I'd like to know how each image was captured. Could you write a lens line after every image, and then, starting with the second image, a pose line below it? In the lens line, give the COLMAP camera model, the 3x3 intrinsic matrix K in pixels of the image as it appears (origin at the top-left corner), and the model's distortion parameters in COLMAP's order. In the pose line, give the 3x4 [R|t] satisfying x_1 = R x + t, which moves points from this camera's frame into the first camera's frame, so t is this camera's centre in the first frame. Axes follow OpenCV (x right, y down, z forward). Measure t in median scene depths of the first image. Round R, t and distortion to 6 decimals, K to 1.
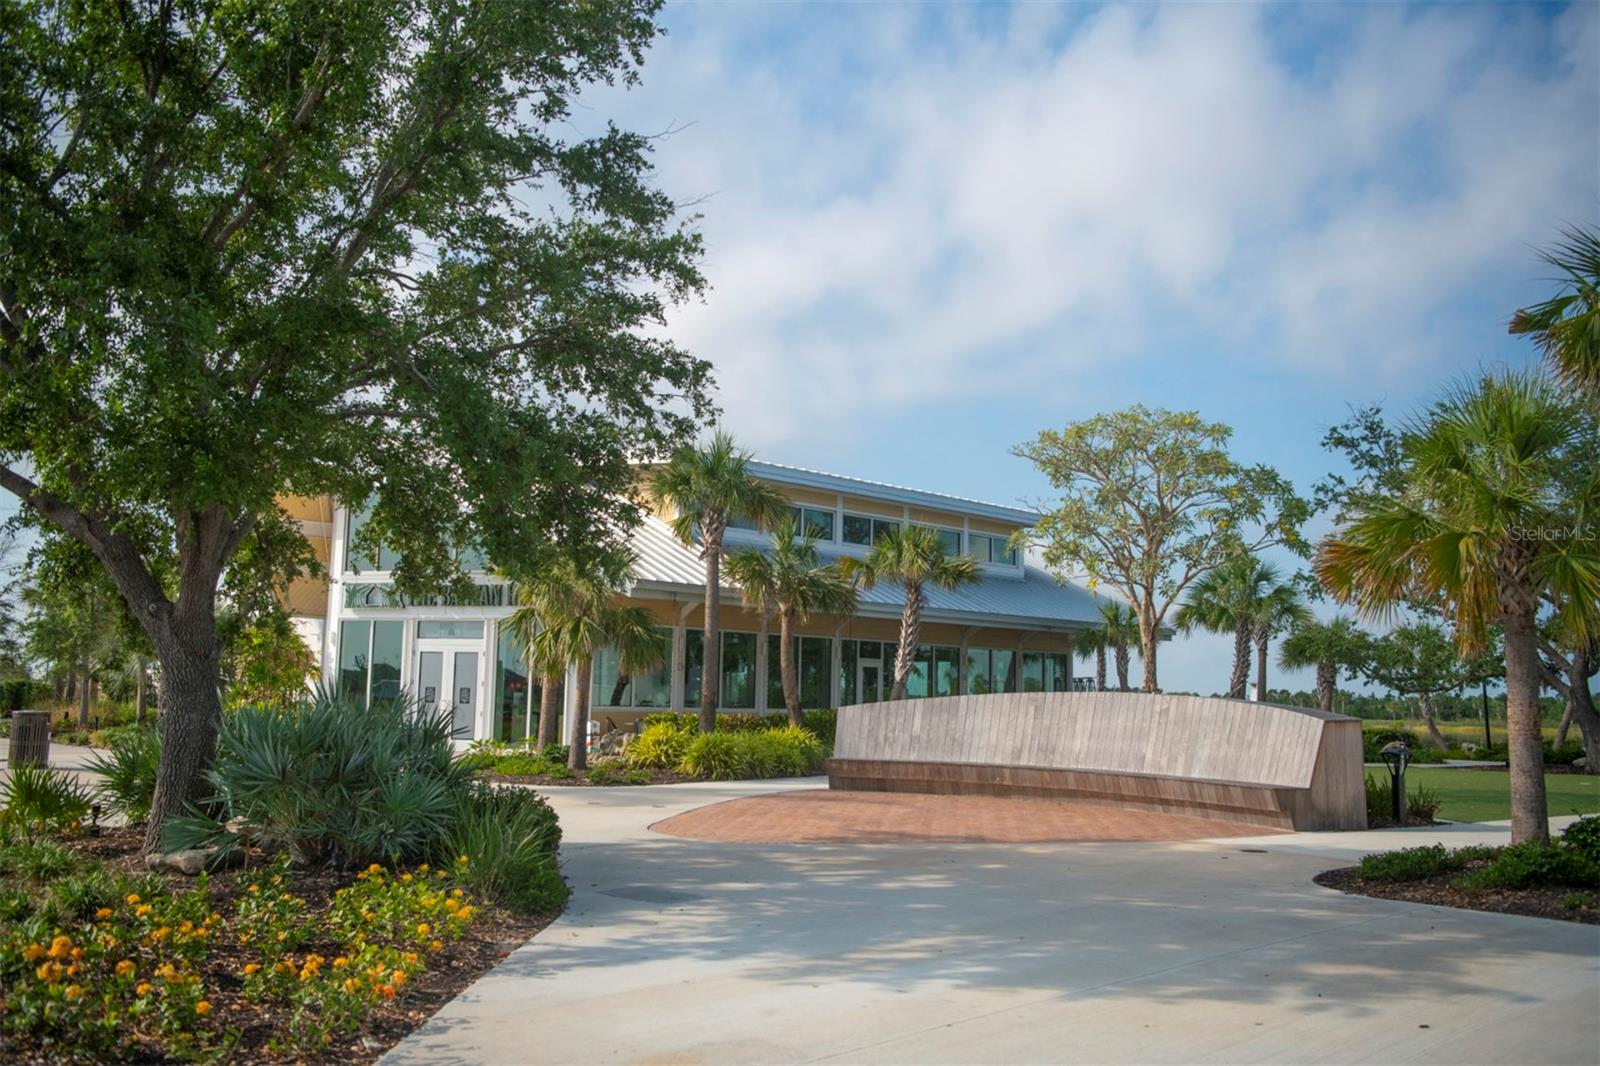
lens RADIAL K [[1473.0, 0, 800.2], [0, 1473.0, 533.5], [0, 0, 1]] dist [-0.002054, 0.000000]
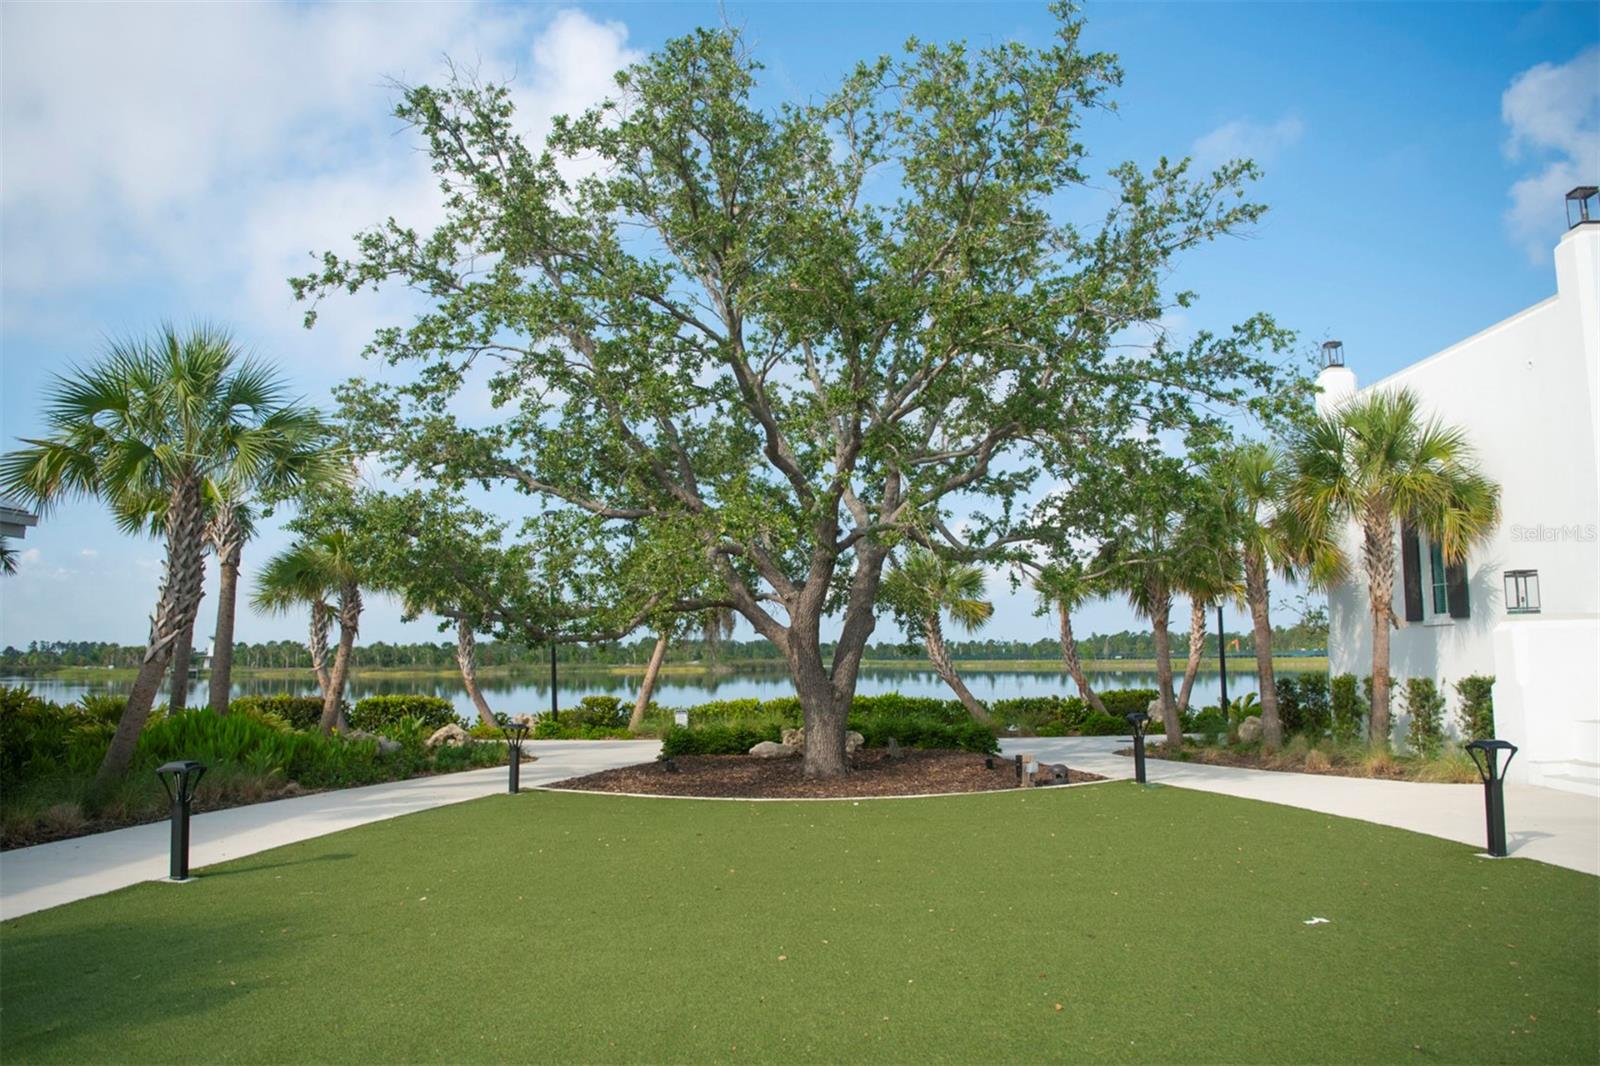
lens RADIAL K [[1149.9, 0, 797.8], [0, 1149.9, 536.6], [0, 0, 1]] dist [-0.010056, -0.002509]
pose [[0.718944, 0.055796, 0.692825, 0.190573], [-0.061097, 0.997988, -0.016972, 0.068851], [-0.692377, -0.030127, 0.720906, 0.611670]]
